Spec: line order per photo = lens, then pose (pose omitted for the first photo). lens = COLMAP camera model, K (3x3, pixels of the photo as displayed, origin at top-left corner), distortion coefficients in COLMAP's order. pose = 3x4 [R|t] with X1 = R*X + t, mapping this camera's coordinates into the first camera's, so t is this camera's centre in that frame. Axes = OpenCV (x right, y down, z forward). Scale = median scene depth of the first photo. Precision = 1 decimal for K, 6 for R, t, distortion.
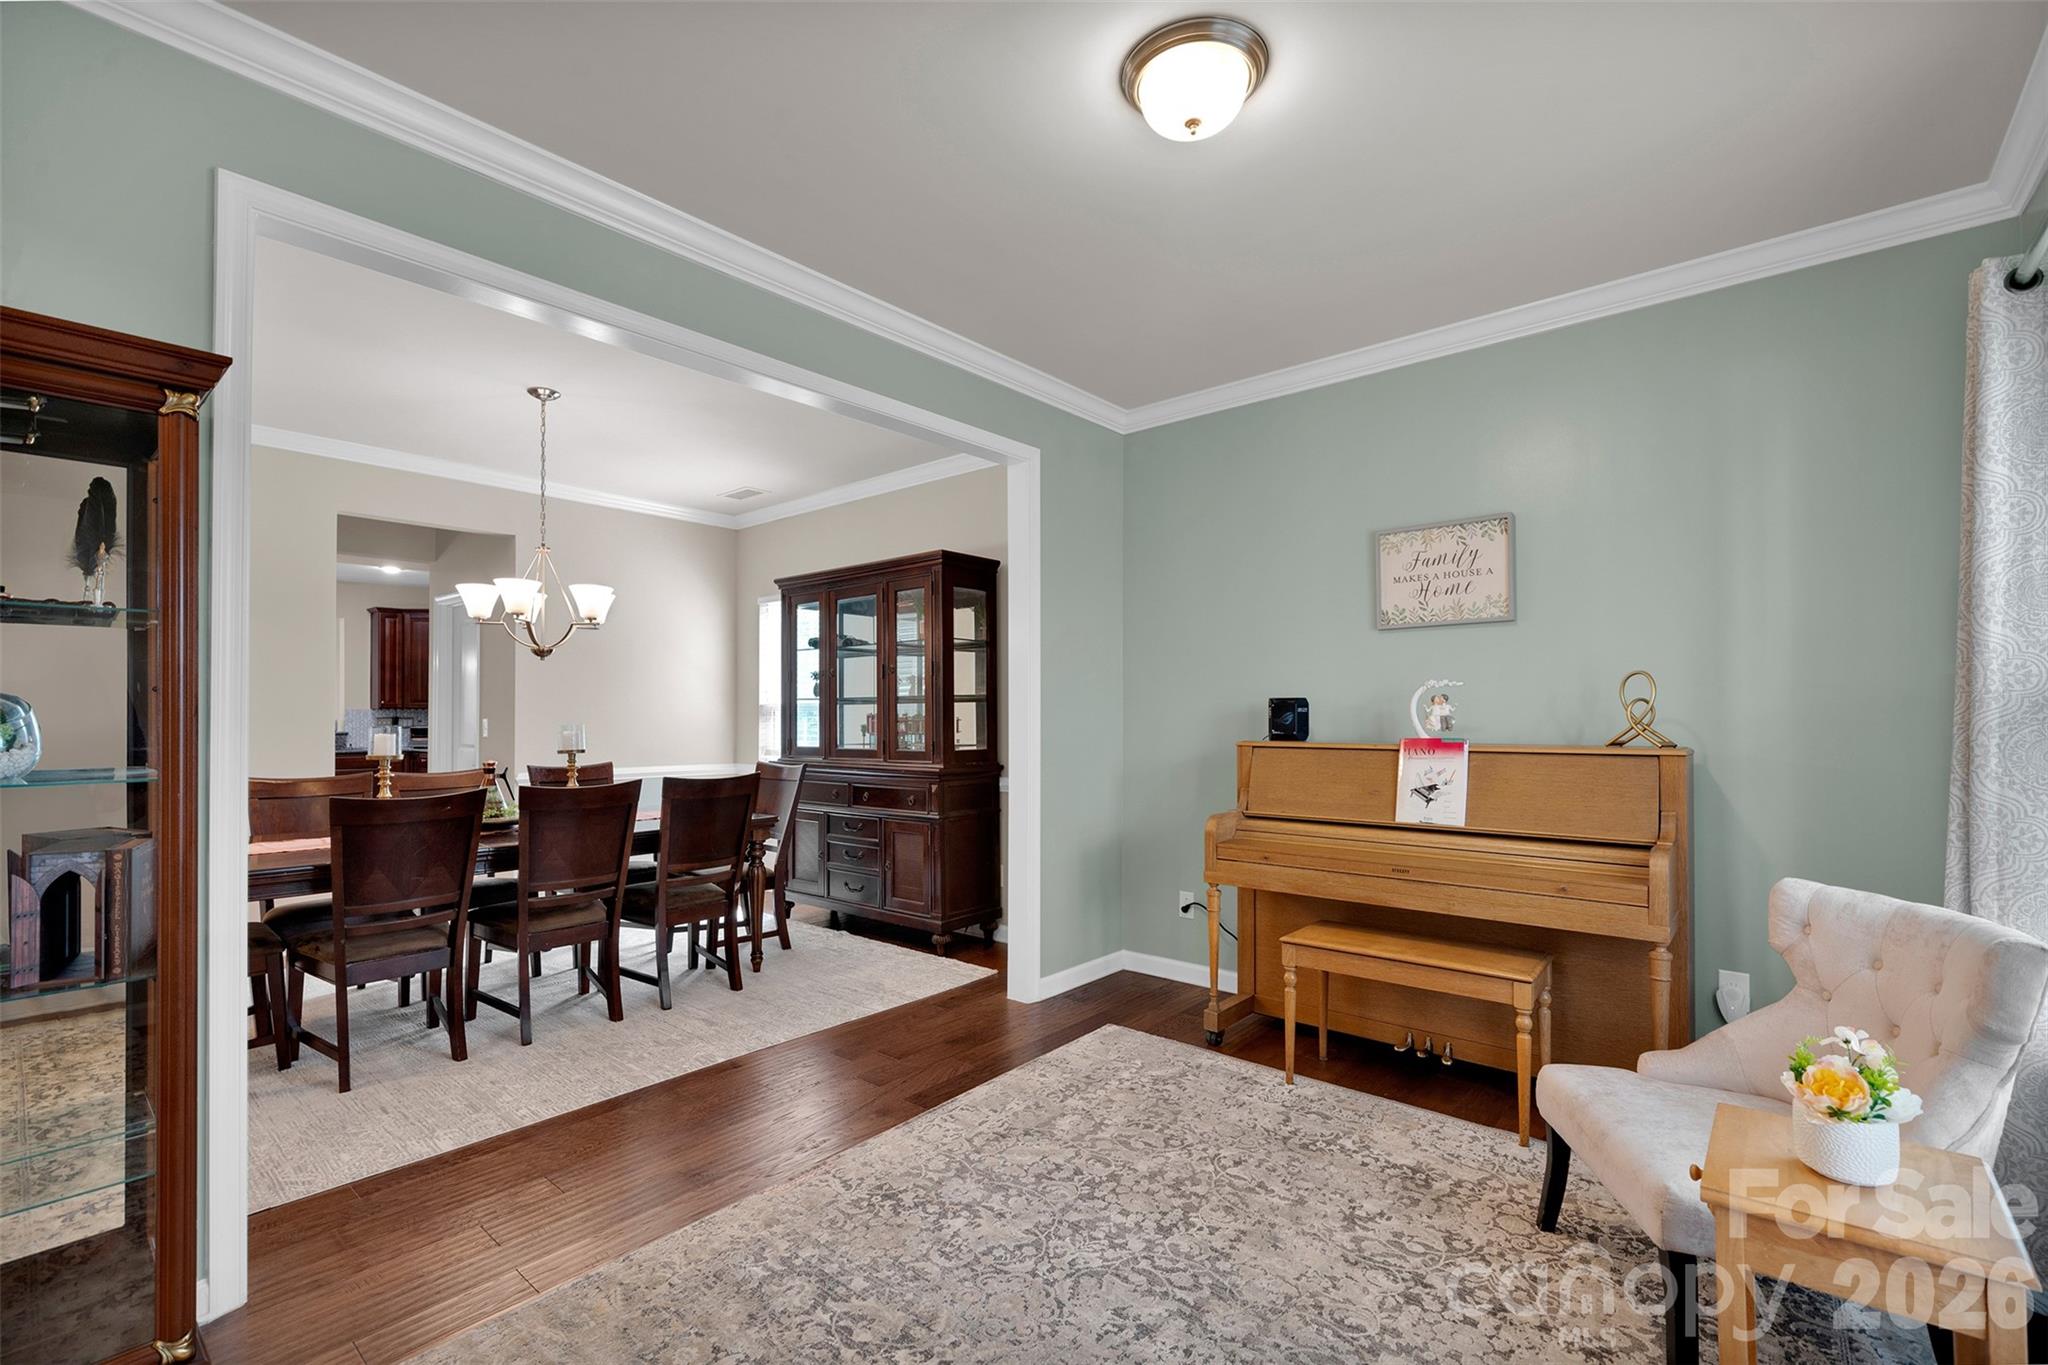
lens RADIAL K [[923.2, 0, 1022.2], [0, 923.2, 708.0], [0, 0, 1]] dist [0.000071, 0.000251]
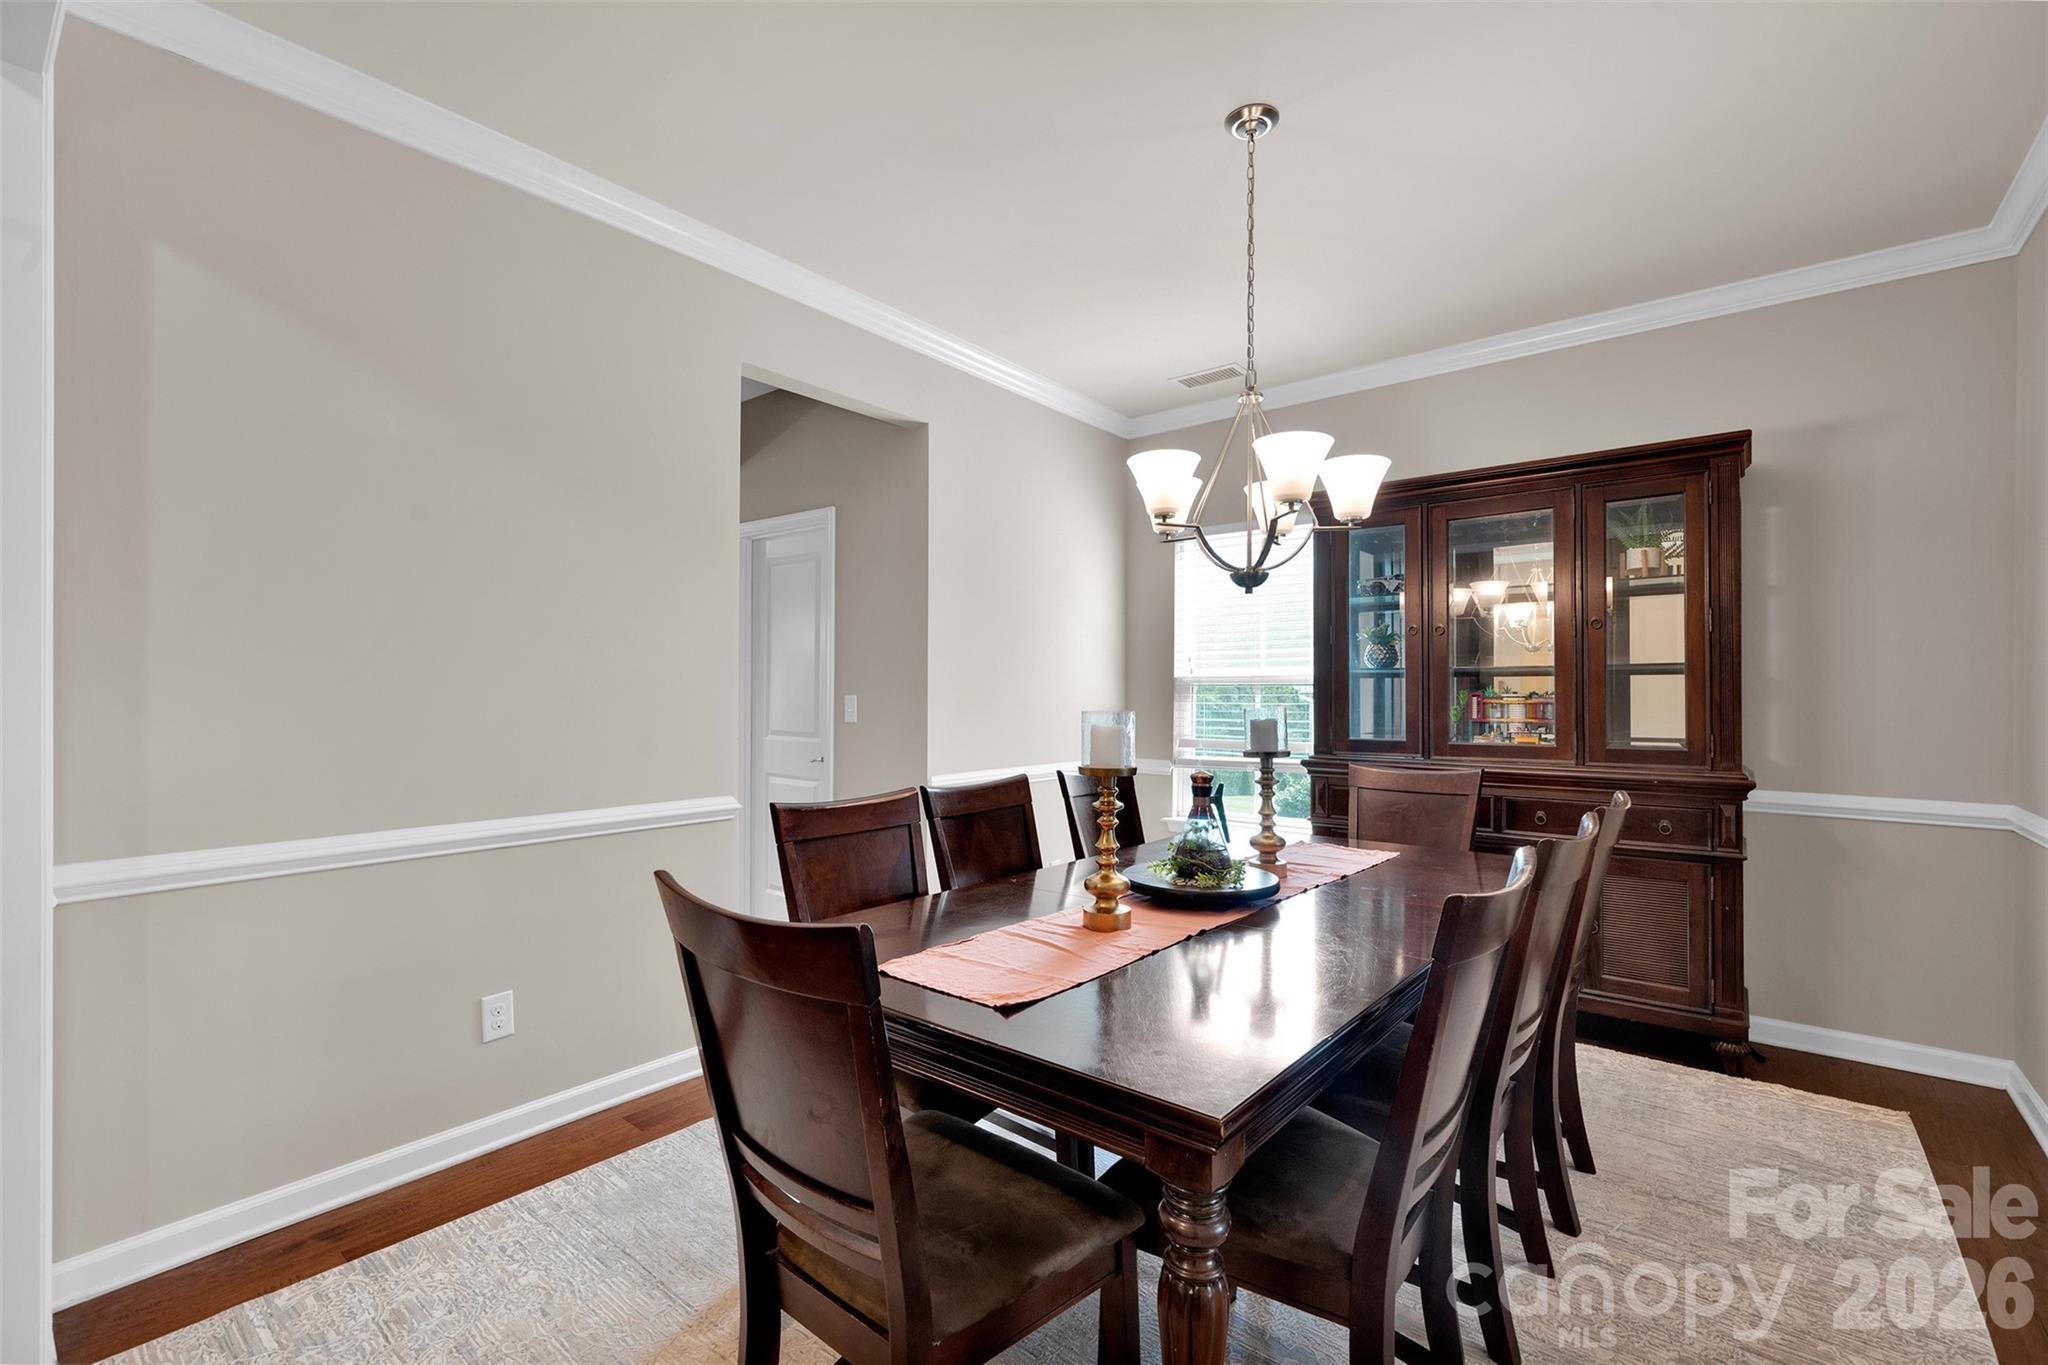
lens RADIAL K [[905.1, 0, 1019.1], [0, 905.1, 699.8], [0, 0, 1]] dist [-0.001084, -0.000384]
pose [[0.999929, 0.005321, 0.010703, -0.890934], [-0.005492, 0.999857, 0.016007, 0.006595], [-0.010616, -0.016064, 0.999815, 0.594228]]
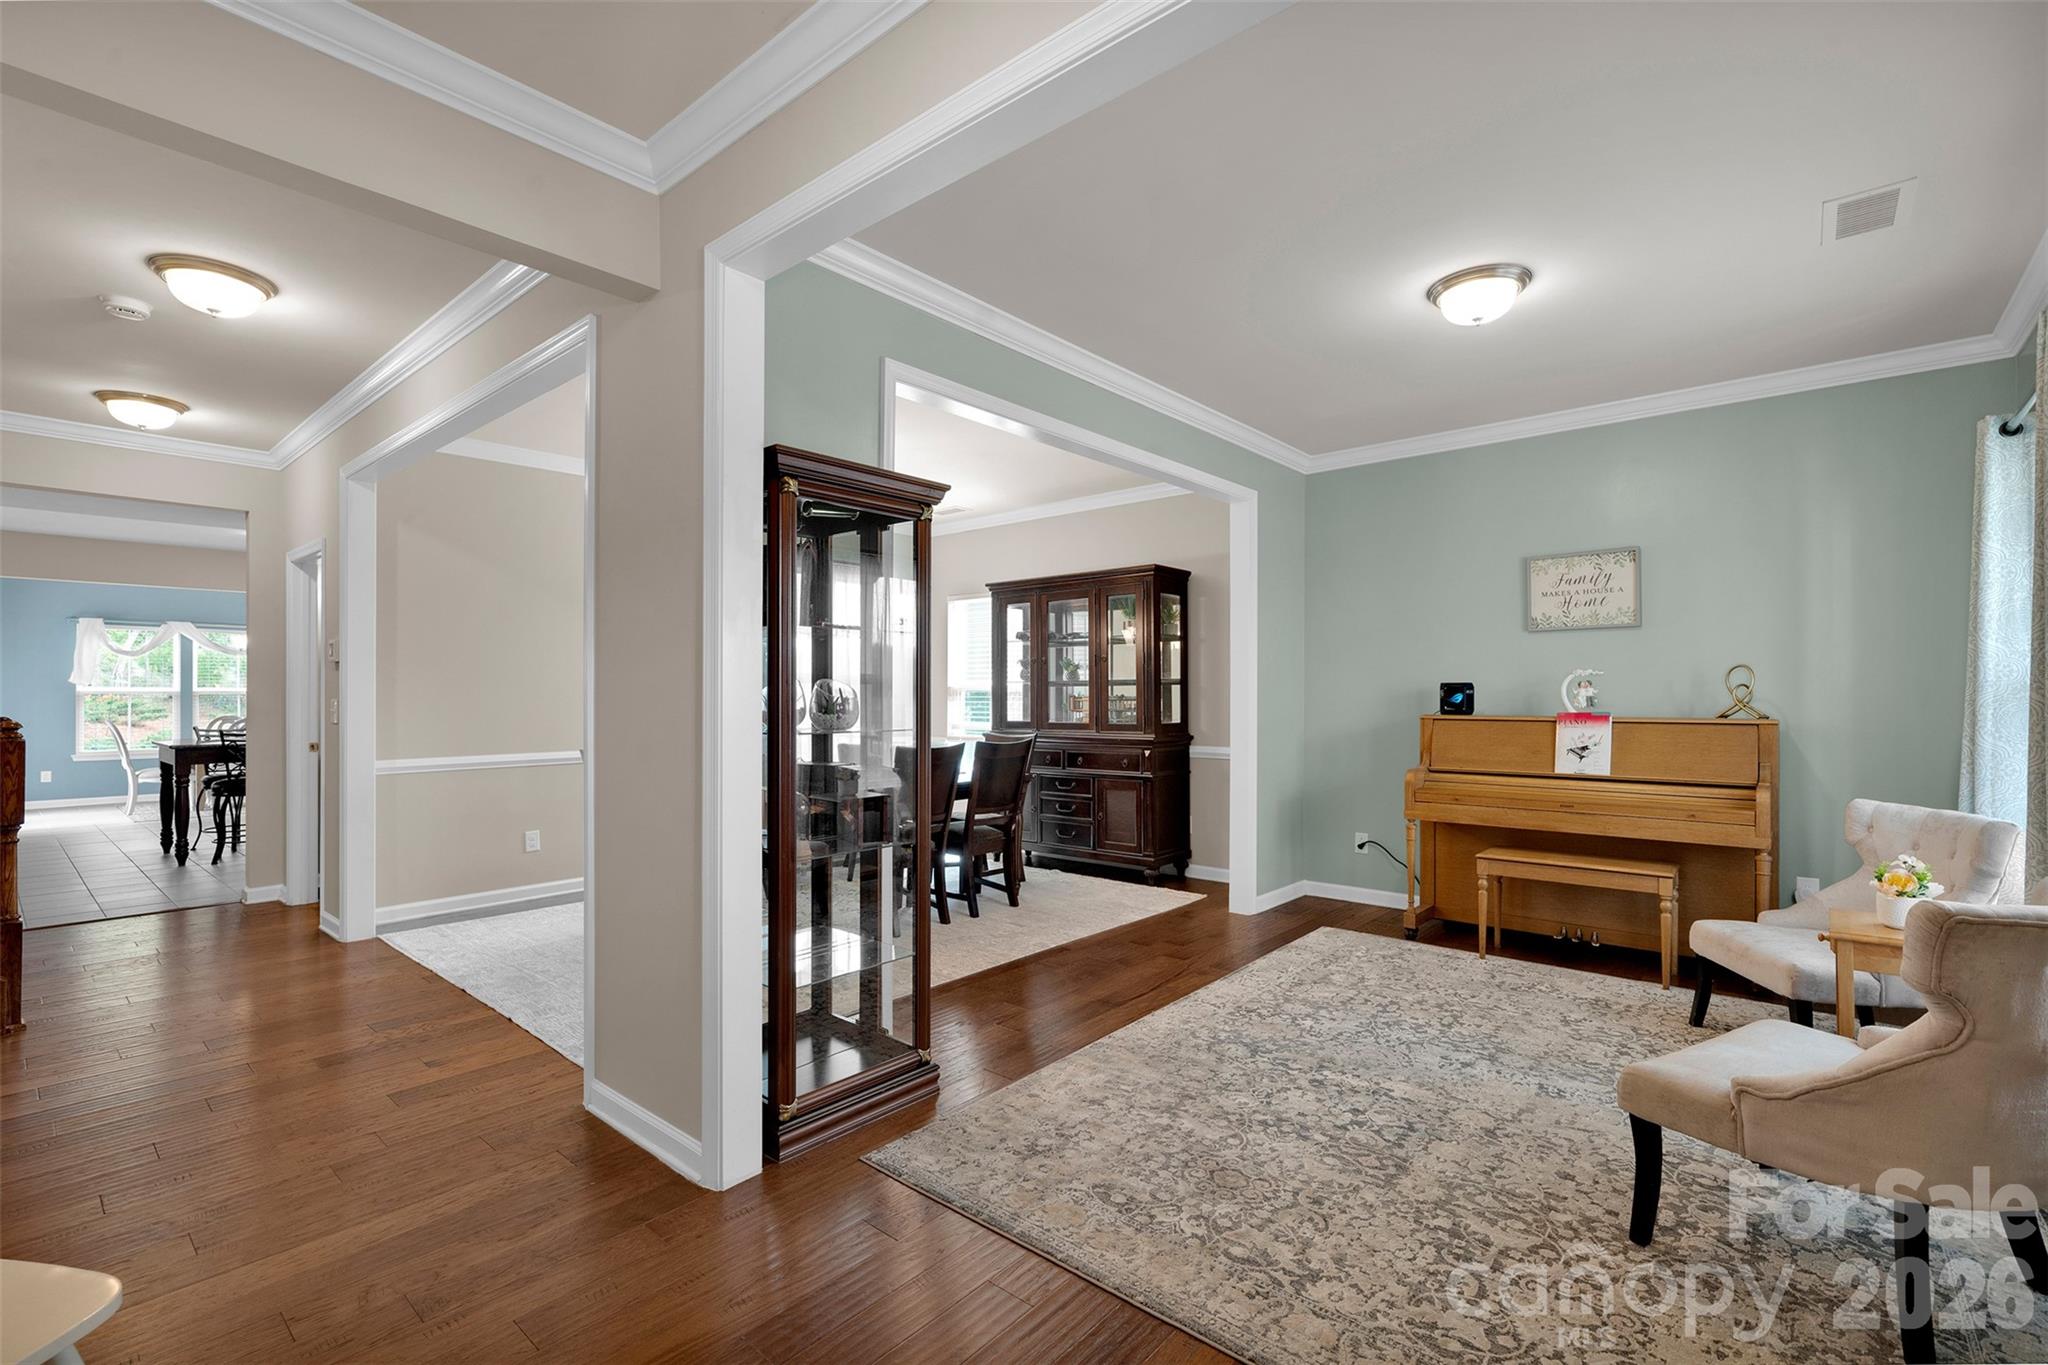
lens RADIAL K [[909.5, 0, 1026.3], [0, 909.5, 695.0], [0, 0, 1]] dist [0.001015, 0.000382]
pose [[0.999854, 0.002535, -0.016886, -0.361667], [-0.002435, 0.999979, 0.005963, 0.000546], [0.016900, -0.005921, 0.999840, -0.369876]]
